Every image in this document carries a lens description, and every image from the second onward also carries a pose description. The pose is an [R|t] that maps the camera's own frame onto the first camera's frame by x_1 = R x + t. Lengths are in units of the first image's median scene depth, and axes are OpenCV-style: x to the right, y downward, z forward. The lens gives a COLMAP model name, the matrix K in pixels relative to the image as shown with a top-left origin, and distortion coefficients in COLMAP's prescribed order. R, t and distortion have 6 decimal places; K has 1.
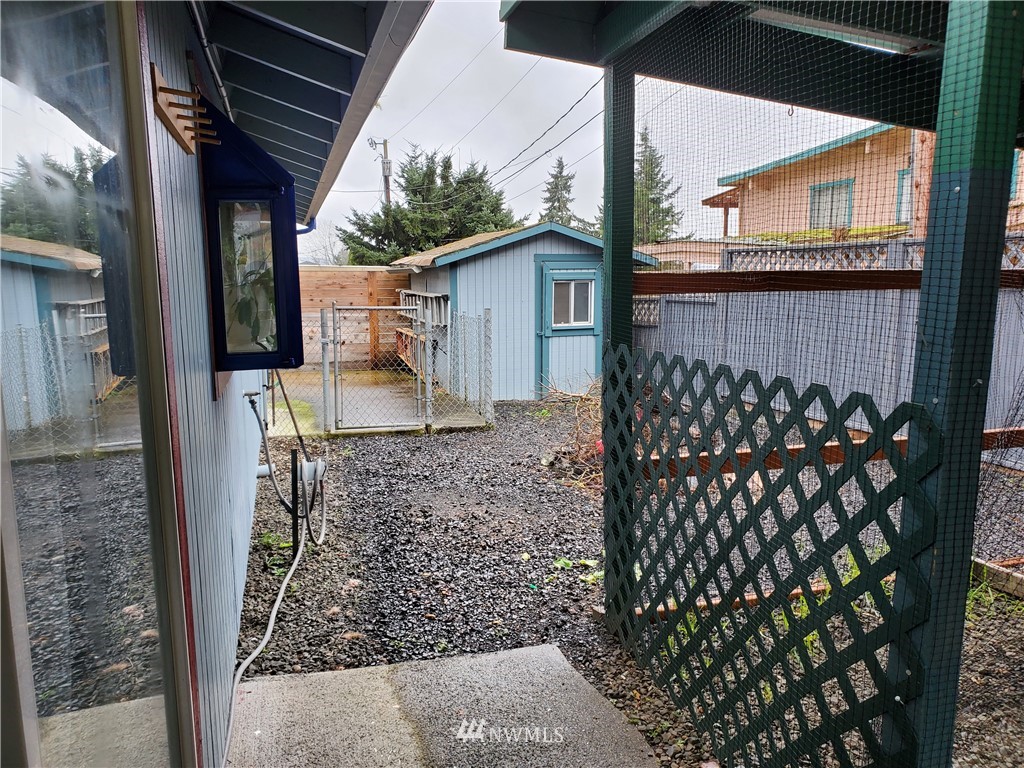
lens RADIAL K [[783.2, 0, 503.7], [0, 783.2, 388.0], [0, 0, 1]] dist [-0.030275, 0.046904]
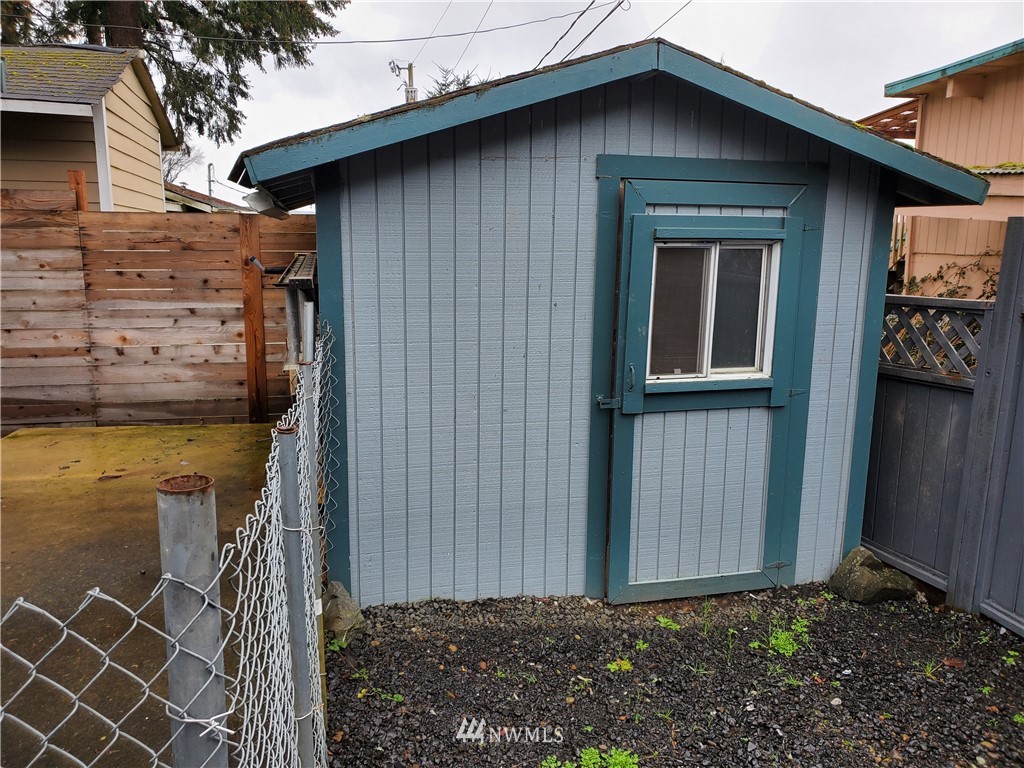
lens RADIAL K [[778.3, 0, 482.6], [0, 778.3, 381.7], [0, 0, 1]] dist [-0.045619, -0.000939]
pose [[0.995490, 0.033844, -0.088629, 0.022986], [-0.029735, 0.998439, 0.047276, -0.091373], [0.090091, -0.044427, 0.994942, 0.667847]]
